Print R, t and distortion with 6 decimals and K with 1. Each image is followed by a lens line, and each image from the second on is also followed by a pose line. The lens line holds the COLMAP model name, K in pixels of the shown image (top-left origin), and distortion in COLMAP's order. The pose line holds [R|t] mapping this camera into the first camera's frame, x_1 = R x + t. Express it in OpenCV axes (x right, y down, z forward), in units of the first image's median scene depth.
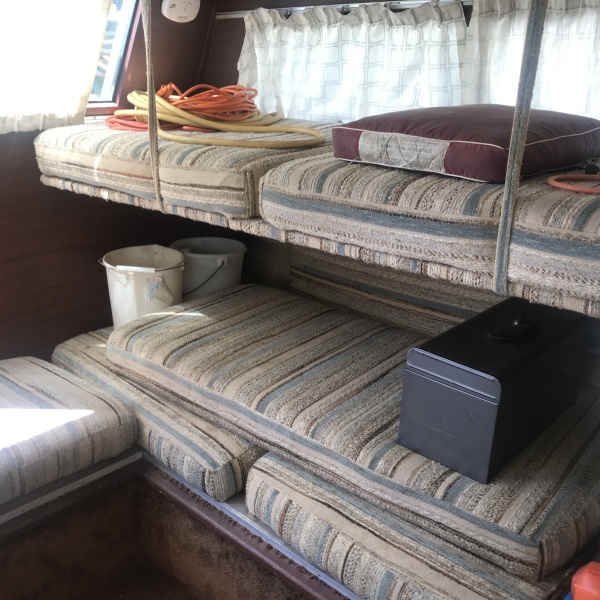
lens RADIAL K [[634.3, 0, 285.8], [0, 634.3, 290.7], [0, 0, 1]] dist [0.005635, -0.052712]
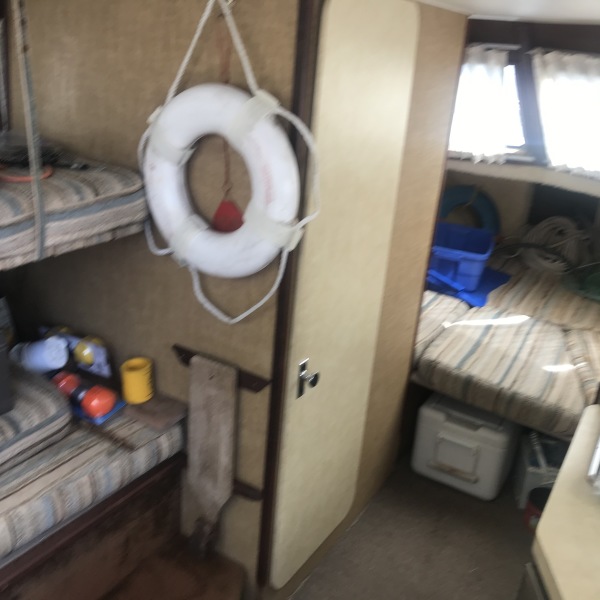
lens RADIAL K [[634.3, 0, 285.8], [0, 634.3, 290.7], [0, 0, 1]] dist [0.005635, -0.052712]
pose [[-0.150055, -0.396209, 0.905816, -0.636082], [0.252669, 0.870397, 0.422573, -0.236714], [-0.955846, 0.292280, -0.030498, 0.312821]]
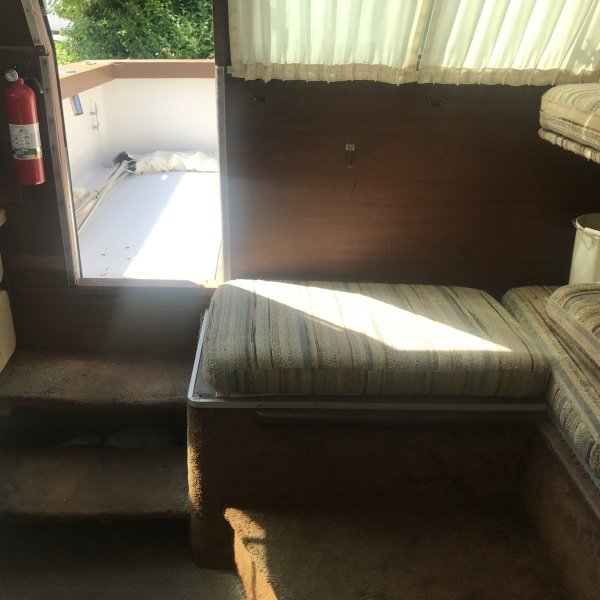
lens RADIAL K [[634.3, 0, 285.8], [0, 634.3, 290.7], [0, 0, 1]] dist [0.005635, -0.052712]
pose [[0.689447, 0.279166, -0.668377, 0.121500], [-0.236313, 0.958947, 0.156768, 0.013834], [0.684703, 0.049863, 0.727114, -0.051823]]
